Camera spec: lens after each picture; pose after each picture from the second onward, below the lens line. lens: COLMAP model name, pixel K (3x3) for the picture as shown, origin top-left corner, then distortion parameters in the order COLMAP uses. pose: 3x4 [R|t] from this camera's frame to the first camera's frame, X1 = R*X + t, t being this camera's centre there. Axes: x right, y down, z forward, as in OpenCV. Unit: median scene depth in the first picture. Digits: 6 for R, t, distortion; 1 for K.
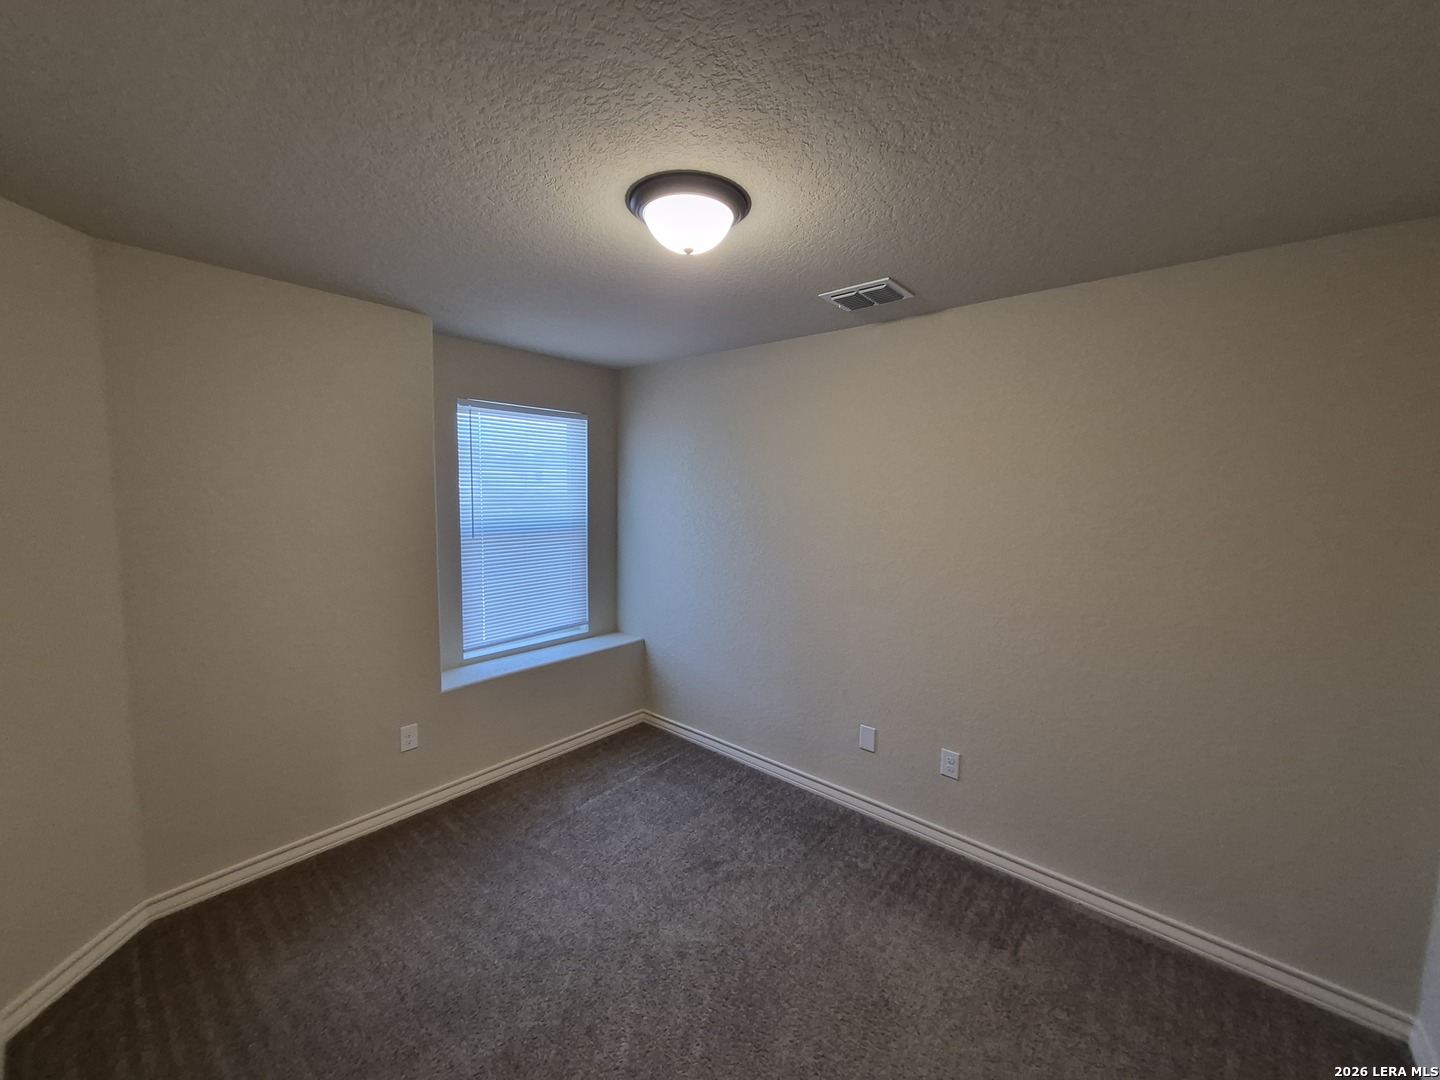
lens RADIAL K [[567.0, 0, 710.3], [0, 567.0, 544.5], [0, 0, 1]] dist [0.008101, -0.000393]
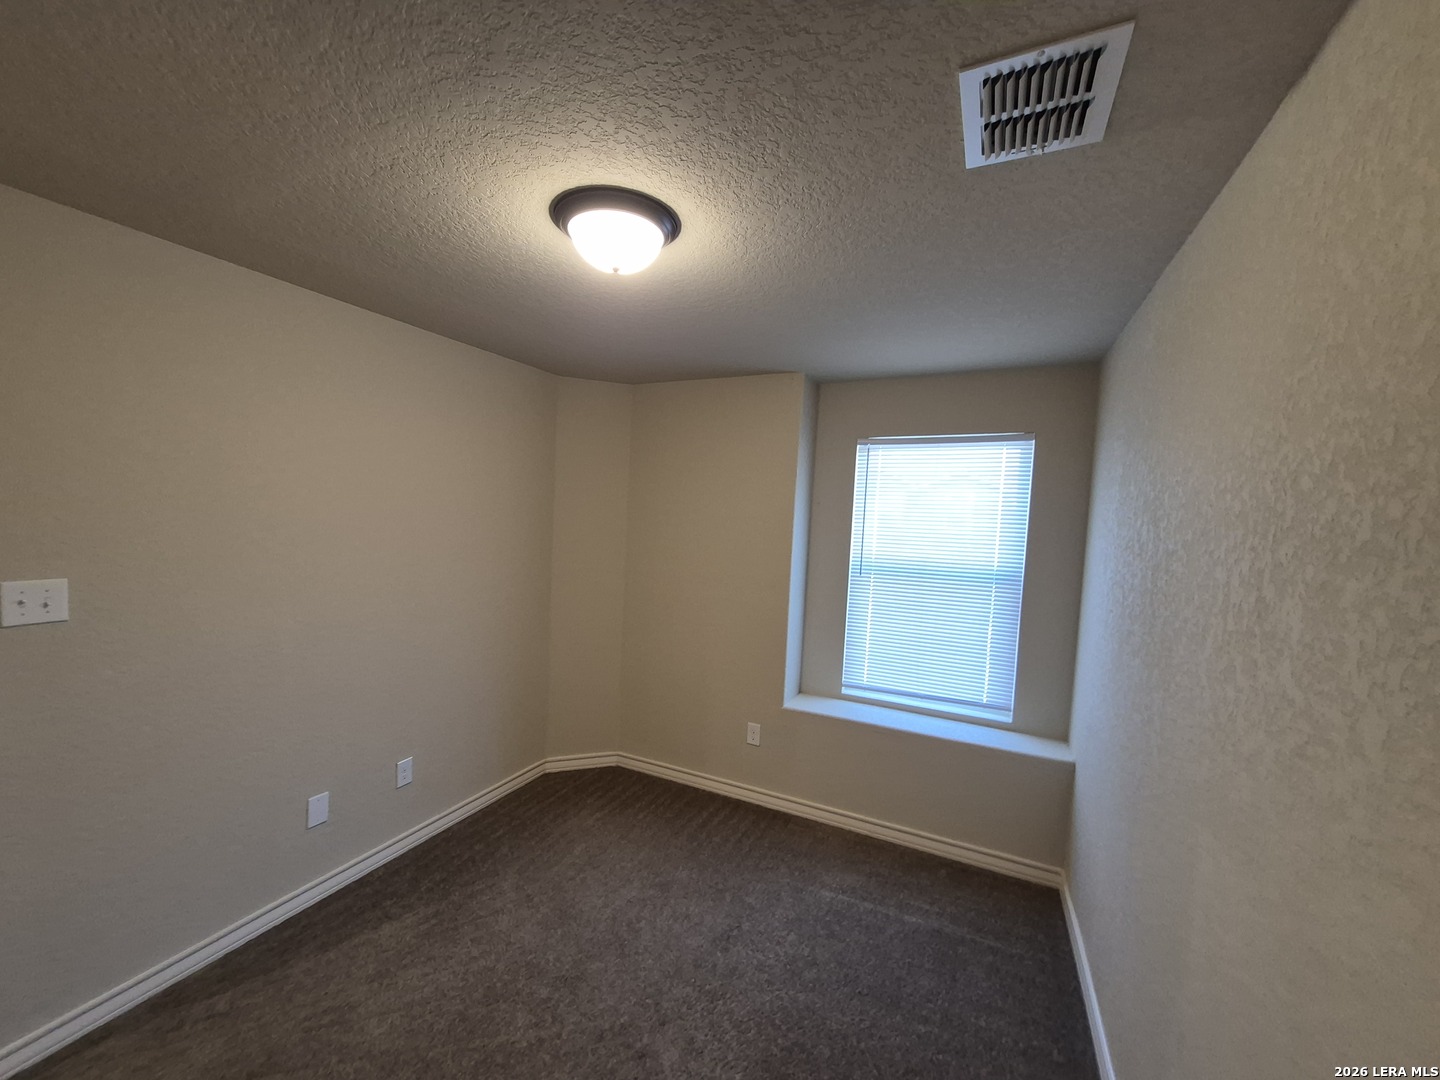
lens RADIAL K [[567.0, 0, 710.3], [0, 567.0, 544.5], [0, 0, 1]] dist [0.008101, -0.000393]
pose [[0.252334, 0.047934, -0.966452, 0.495834], [-0.130300, 0.991359, 0.015149, -0.047813], [0.958827, 0.122106, 0.256399, 0.501626]]
